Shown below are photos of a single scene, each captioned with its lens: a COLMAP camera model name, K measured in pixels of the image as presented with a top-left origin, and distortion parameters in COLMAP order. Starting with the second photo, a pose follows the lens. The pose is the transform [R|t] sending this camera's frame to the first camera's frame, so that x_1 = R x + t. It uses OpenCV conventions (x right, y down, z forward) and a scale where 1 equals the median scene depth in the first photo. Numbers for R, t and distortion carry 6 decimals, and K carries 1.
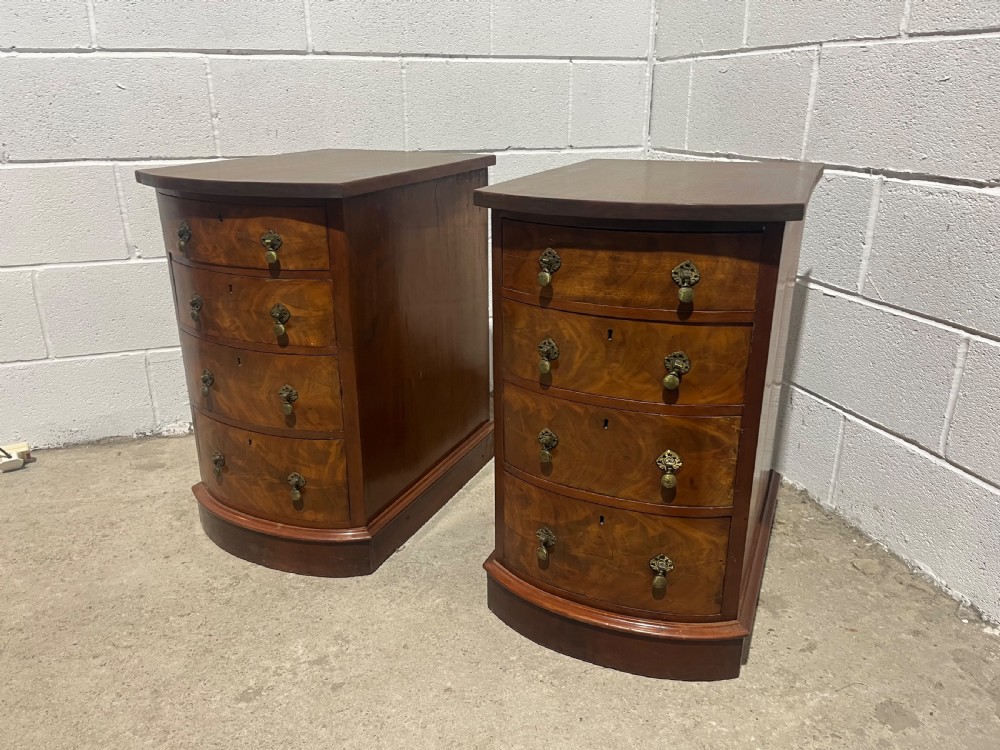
lens RADIAL K [[756.7, 0, 494.9], [0, 756.7, 372.5], [0, 0, 1]] dist [0.069991, -0.096690]
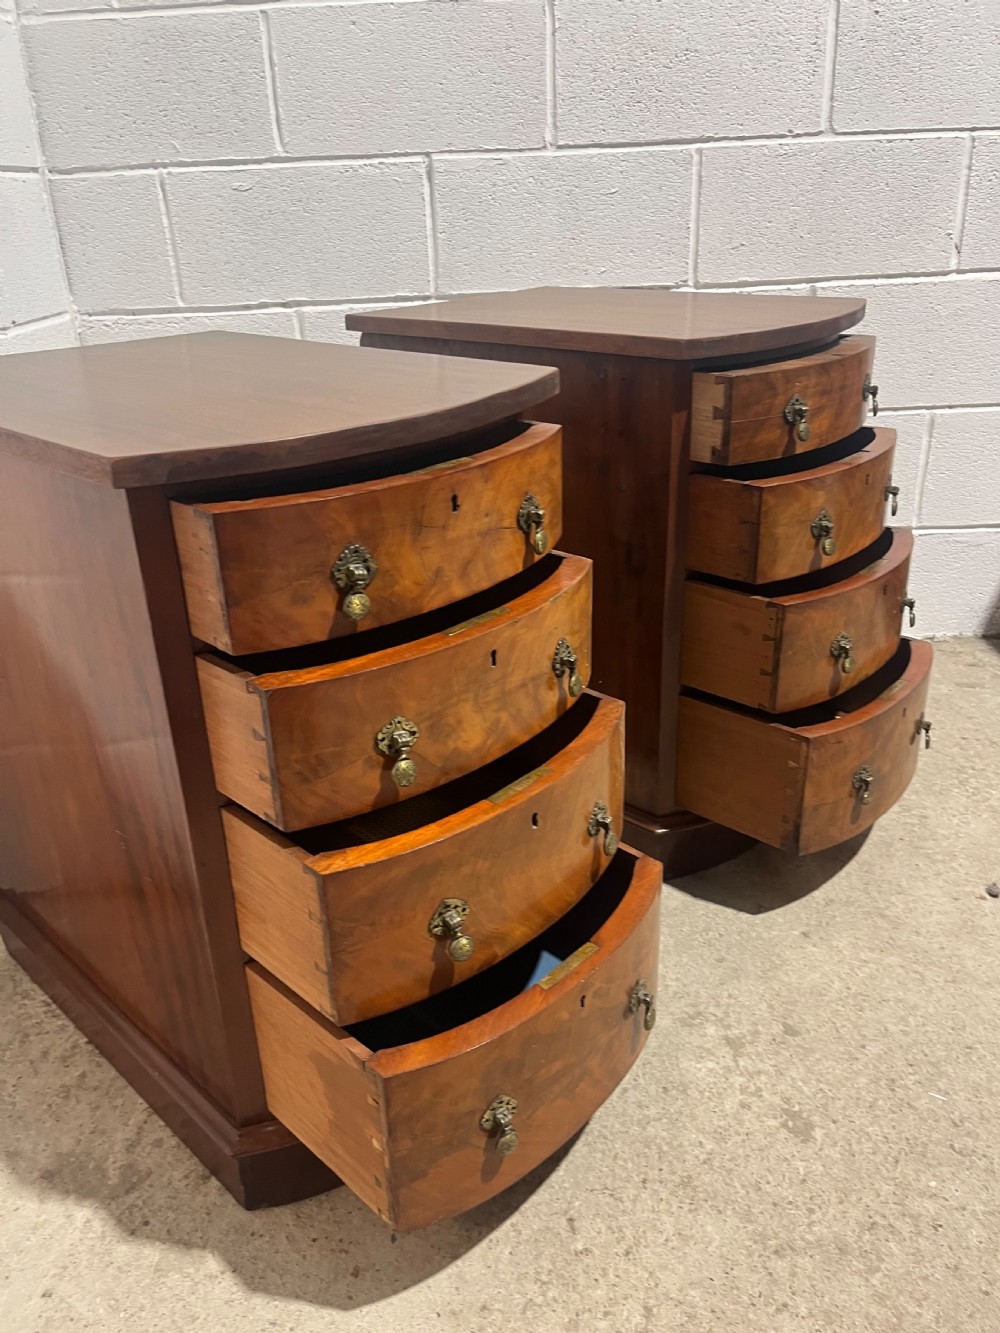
lens RADIAL K [[1008.7, 0, 496.2], [0, 1008.7, 655.5], [0, 0, 1]] dist [0.069991, -0.096690]
pose [[0.312956, -0.396063, 0.863246, -0.851427], [0.359172, 0.890757, 0.278473, -0.244003], [-0.879235, 0.222904, 0.421022, 0.641594]]
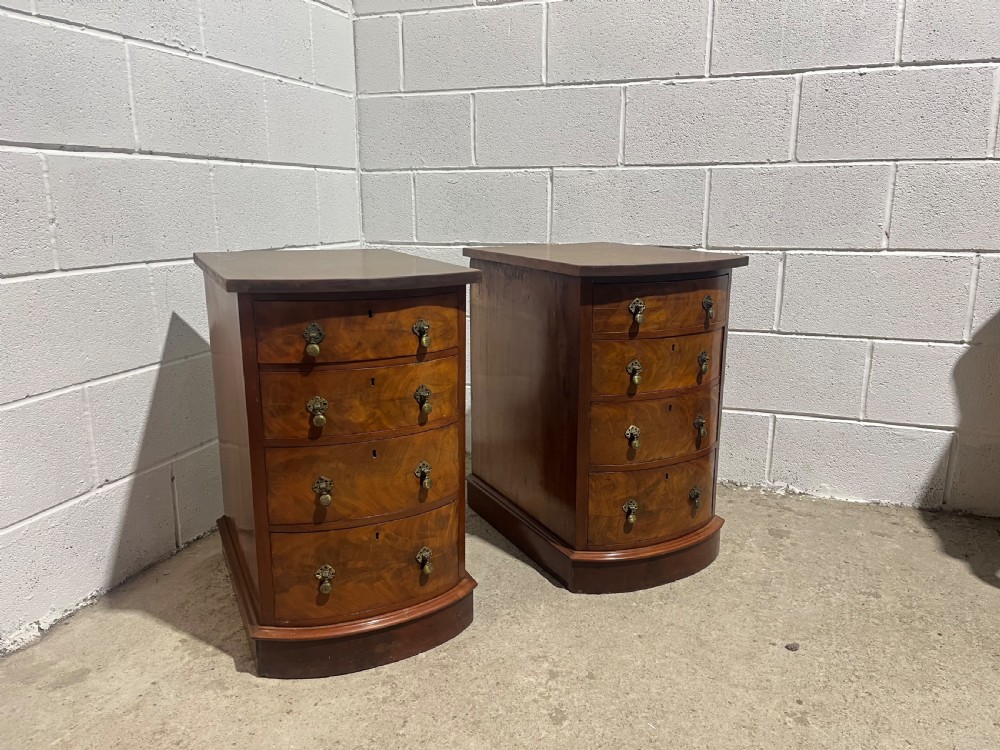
lens RADIAL K [[756.7, 0, 506.9], [0, 756.7, 374.8], [0, 0, 1]] dist [0.069991, -0.096690]
pose [[0.618761, -0.174394, 0.765978, -0.952648], [0.265130, 0.964198, 0.005350, -0.071944], [-0.739487, 0.199773, 0.642845, 0.199903]]
